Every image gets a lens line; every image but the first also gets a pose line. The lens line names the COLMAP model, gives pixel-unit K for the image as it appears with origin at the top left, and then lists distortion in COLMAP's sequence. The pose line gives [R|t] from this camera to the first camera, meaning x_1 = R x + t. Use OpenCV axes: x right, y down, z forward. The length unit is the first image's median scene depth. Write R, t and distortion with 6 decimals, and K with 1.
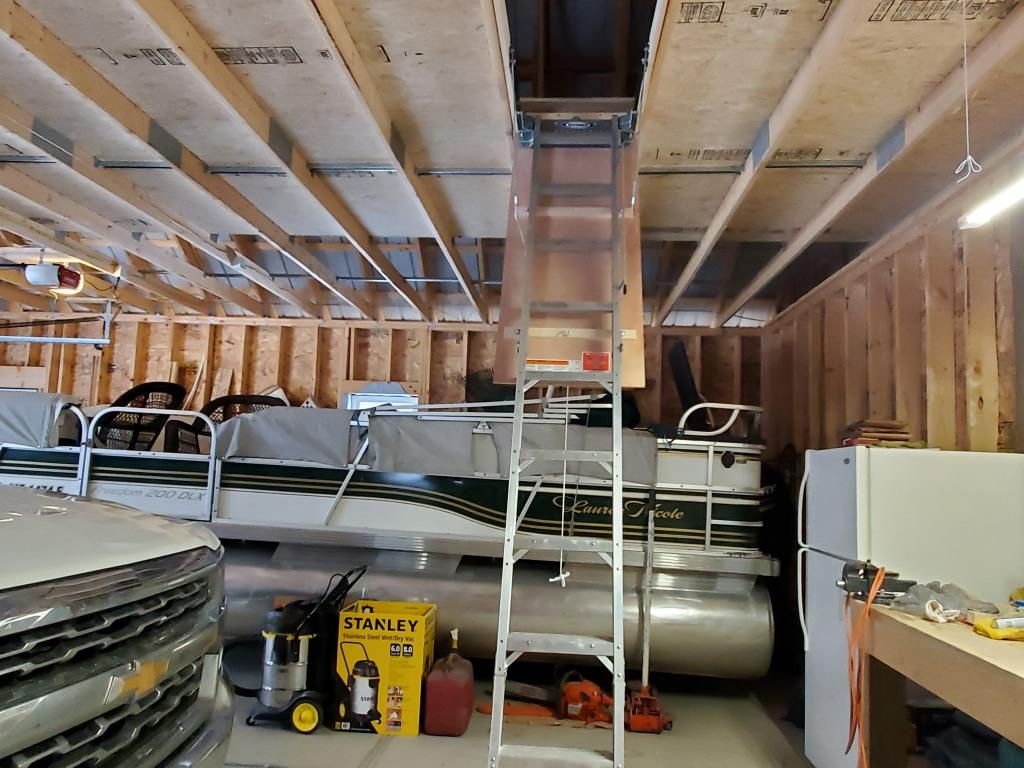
lens RADIAL K [[733.7, 0, 512.0], [0, 733.7, 384.0], [0, 0, 1]] dist [0.008396, 0.009348]
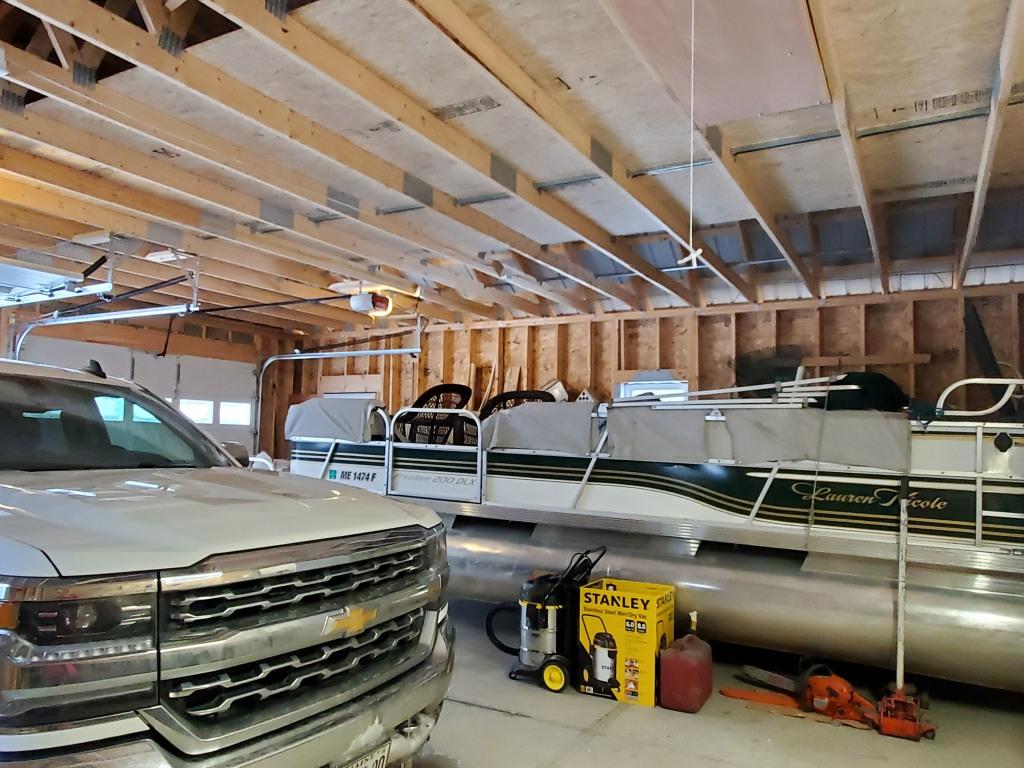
lens RADIAL K [[733.7, 0, 512.0], [0, 733.7, 384.0], [0, 0, 1]] dist [0.008396, 0.009348]
pose [[0.909627, -0.052013, -0.412157, 0.126267], [0.061539, 0.998056, 0.009864, -0.010520], [0.410843, -0.034336, 0.911059, -0.033246]]
